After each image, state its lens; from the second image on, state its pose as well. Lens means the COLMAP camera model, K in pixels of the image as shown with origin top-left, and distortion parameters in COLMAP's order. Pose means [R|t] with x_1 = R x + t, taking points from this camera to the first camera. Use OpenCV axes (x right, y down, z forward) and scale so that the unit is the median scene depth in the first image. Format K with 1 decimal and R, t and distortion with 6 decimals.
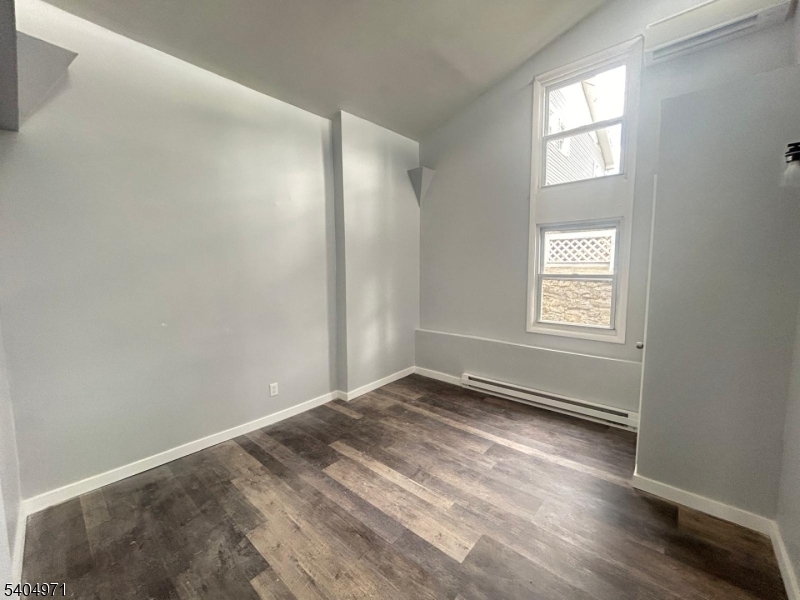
lens RADIAL K [[324.2, 0, 395.9], [0, 324.2, 298.7], [0, 0, 1]] dist [0.001971, 0.000529]
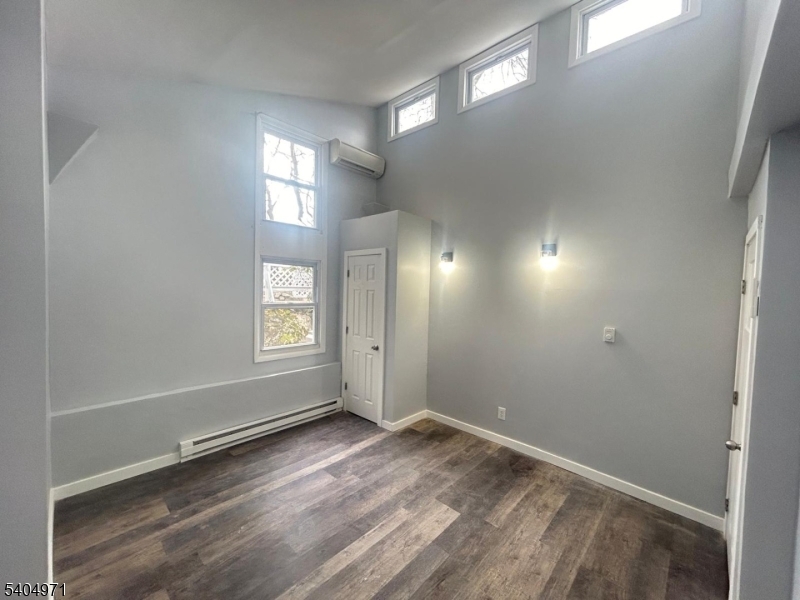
lens RADIAL K [[324.2, 0, 396.1], [0, 324.2, 301.4], [0, 0, 1]] dist [0.001971, 0.000529]
pose [[0.023614, -0.032275, 0.999200, -0.657993], [0.063917, 0.997483, 0.030709, -0.101290], [-0.997676, 0.063141, 0.025617, 0.646417]]
